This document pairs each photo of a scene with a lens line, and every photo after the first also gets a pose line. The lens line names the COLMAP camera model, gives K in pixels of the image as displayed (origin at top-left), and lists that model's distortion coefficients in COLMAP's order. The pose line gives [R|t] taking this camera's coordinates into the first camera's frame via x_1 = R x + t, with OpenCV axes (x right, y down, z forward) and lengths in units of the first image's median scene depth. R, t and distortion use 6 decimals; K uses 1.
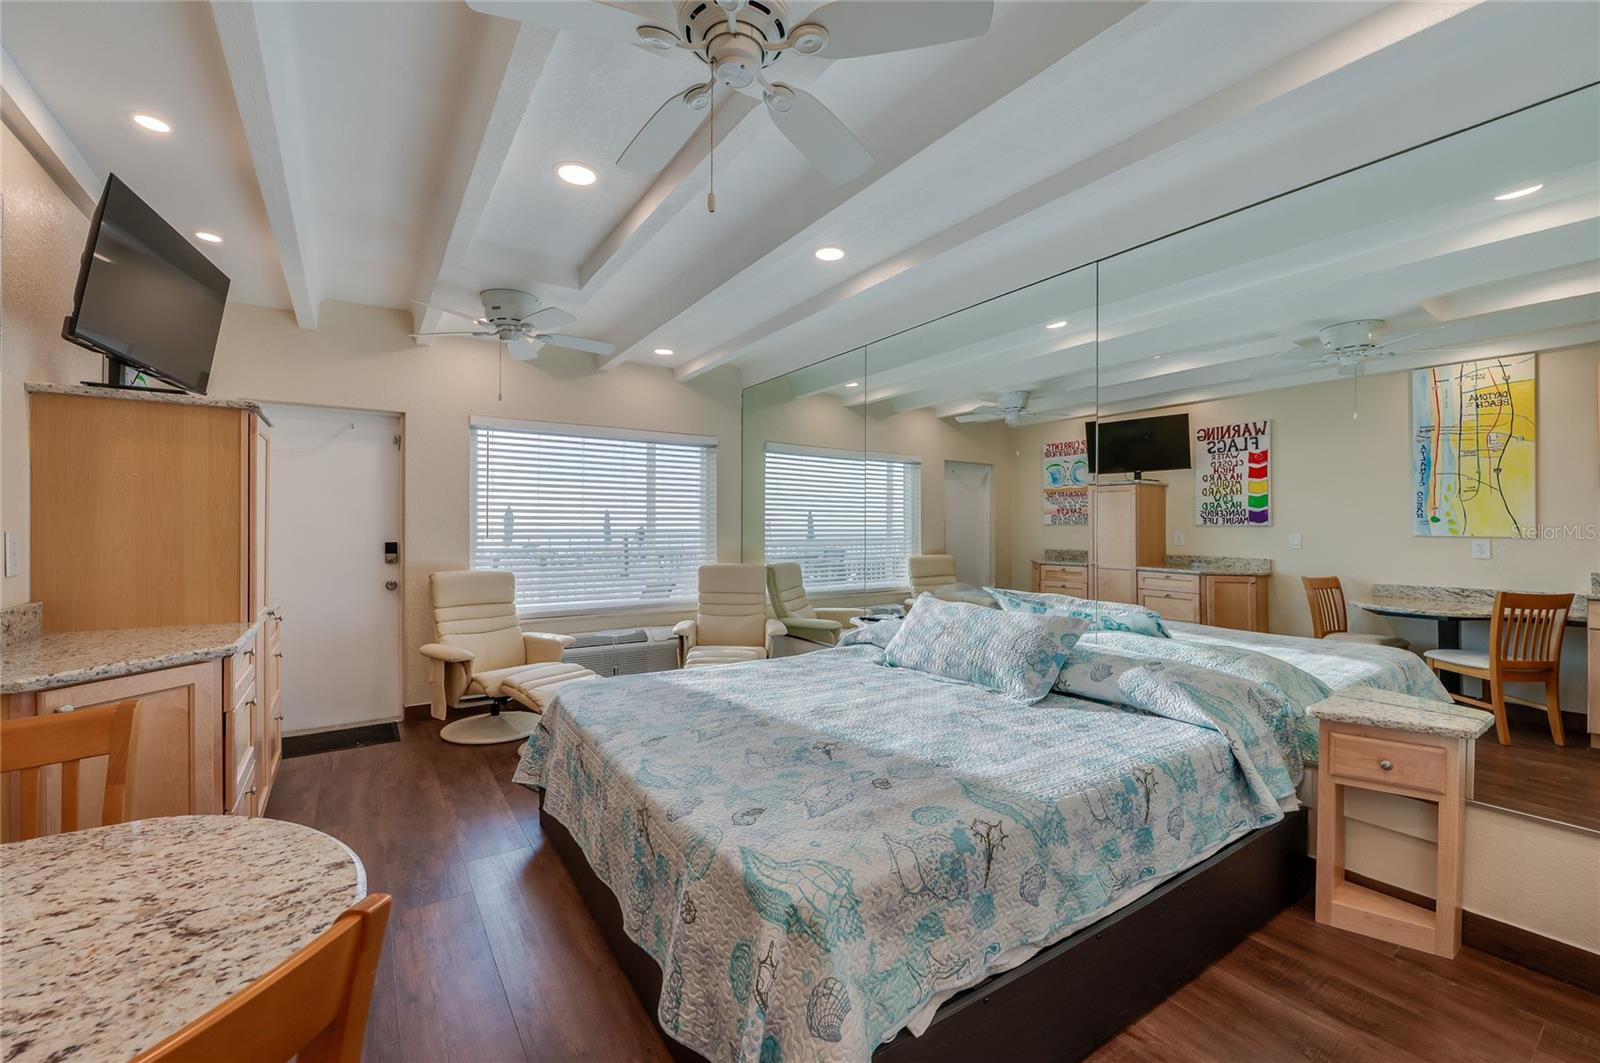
lens RADIAL K [[647.9, 0, 799.9], [0, 647.9, 531.9], [0, 0, 1]] dist [-0.011252, 0.000417]
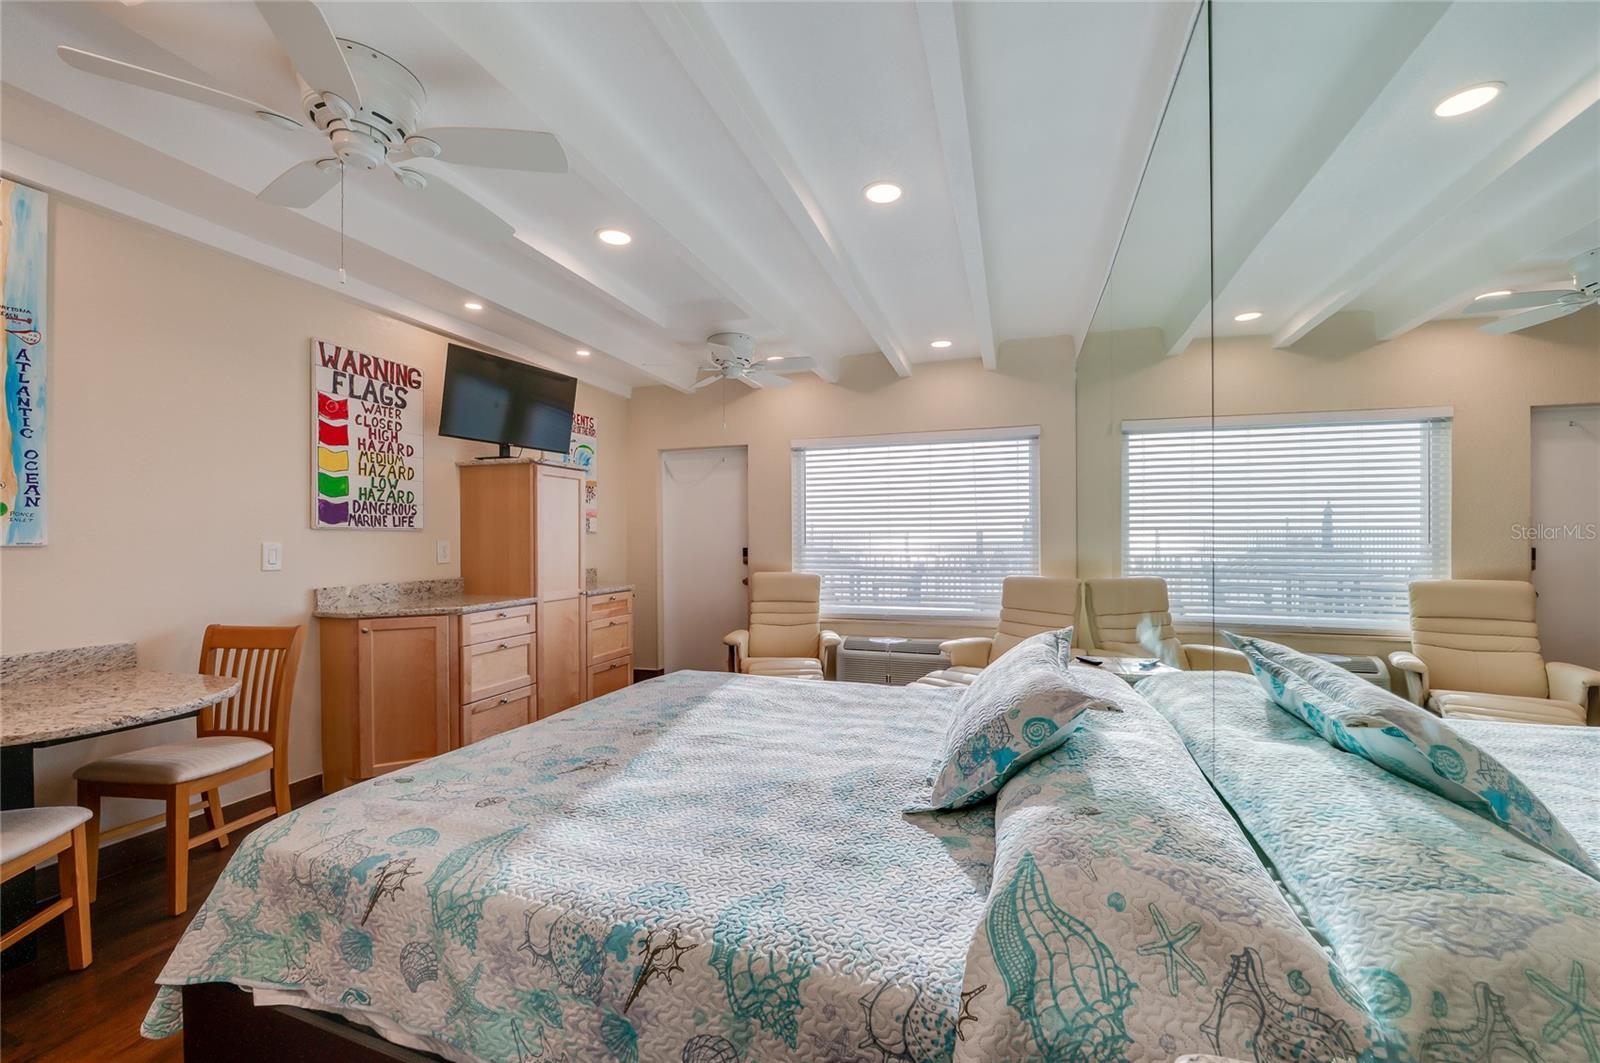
lens RADIAL K [[649.2, 0, 795.5], [0, 649.2, 539.8], [0, 0, 1]] dist [-0.013846, -0.000098]
pose [[0.601628, -0.003427, -0.798769, 0.752215], [0.004362, 0.999990, -0.001004, 0.004043], [0.798765, -0.002880, 0.601637, 0.512181]]
